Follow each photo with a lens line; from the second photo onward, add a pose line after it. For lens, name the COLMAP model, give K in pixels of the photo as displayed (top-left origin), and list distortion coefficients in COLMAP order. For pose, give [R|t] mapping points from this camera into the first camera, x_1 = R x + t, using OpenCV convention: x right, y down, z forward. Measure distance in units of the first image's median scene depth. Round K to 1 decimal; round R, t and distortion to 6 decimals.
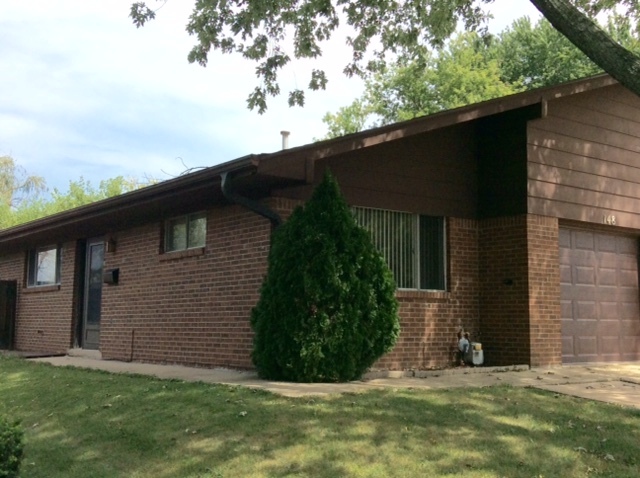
lens RADIAL K [[809.1, 0, 320.0], [0, 809.1, 239.0], [0, 0, 1]] dist [0.018151, 0.006356]
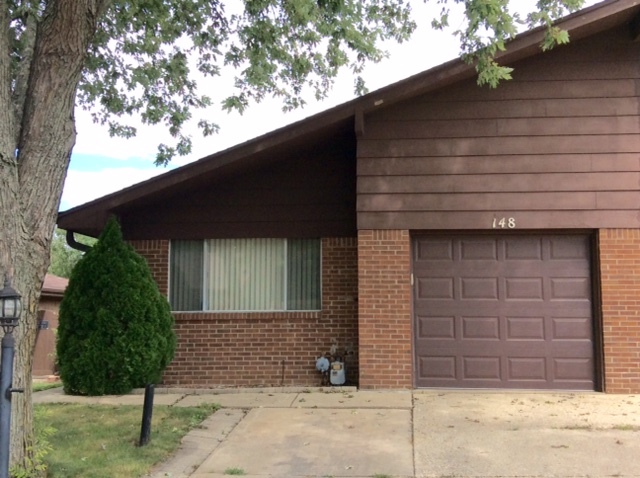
lens RADIAL K [[809.1, 0, 320.0], [0, 809.1, 239.0], [0, 0, 1]] dist [0.018151, 0.006356]
pose [[0.747312, -0.075746, -0.660142, 0.850930], [0.080500, 0.996484, -0.023208, -0.002133], [0.659579, -0.035798, 0.750783, 0.240065]]
